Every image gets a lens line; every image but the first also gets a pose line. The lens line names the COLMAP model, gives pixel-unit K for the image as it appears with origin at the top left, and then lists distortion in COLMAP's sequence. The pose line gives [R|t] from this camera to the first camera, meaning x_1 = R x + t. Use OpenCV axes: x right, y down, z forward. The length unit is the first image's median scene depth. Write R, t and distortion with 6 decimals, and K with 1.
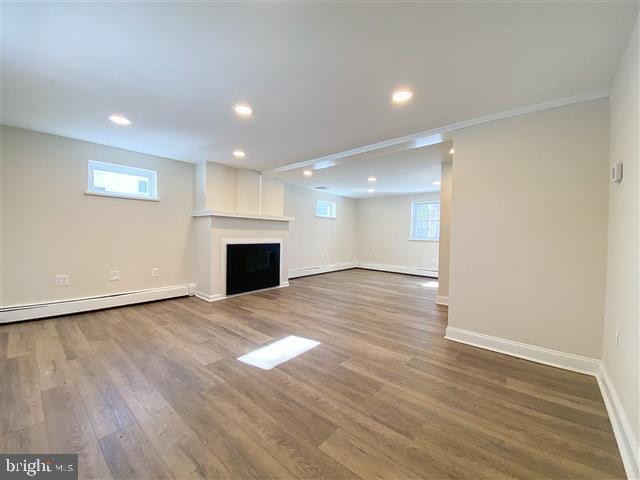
lens RADIAL K [[257.5, 0, 321.5], [0, 257.5, 238.6], [0, 0, 1]] dist [0.015686, -0.015548]
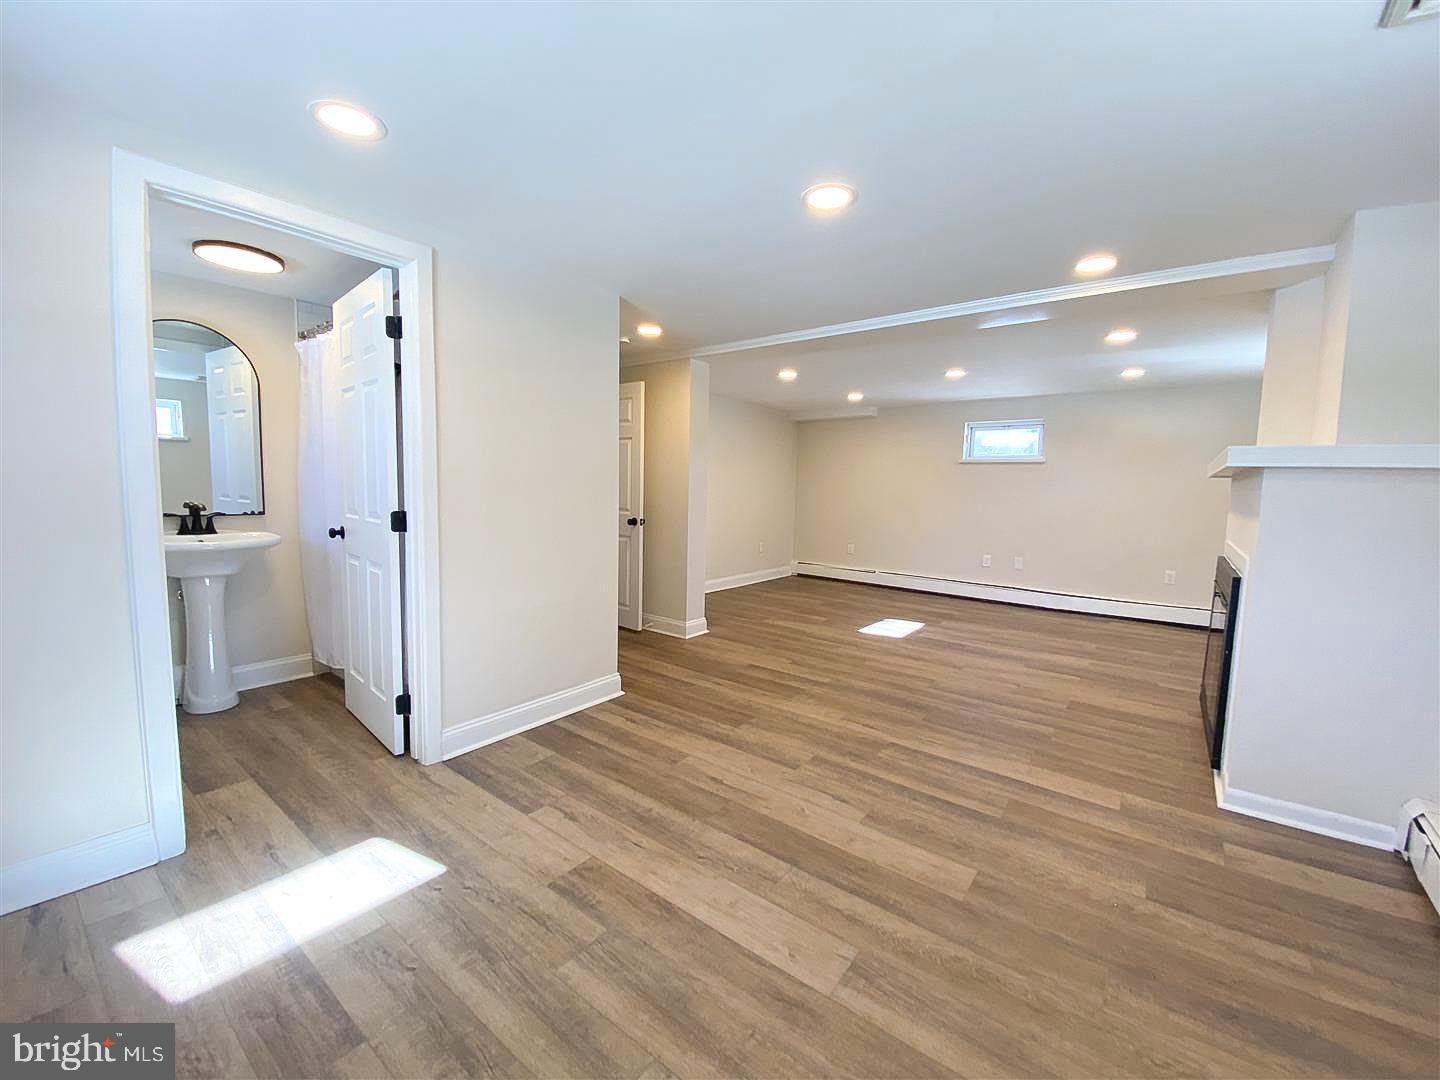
lens RADIAL K [[579.4, 0, 723.4], [0, 579.4, 536.9], [0, 0, 1]] dist [0.015686, -0.015548]
pose [[-0.997964, -0.030055, -0.056249, 0.427040], [-0.035723, 0.994077, 0.102636, -0.073931], [0.052831, 0.104437, -0.993127, 2.164231]]
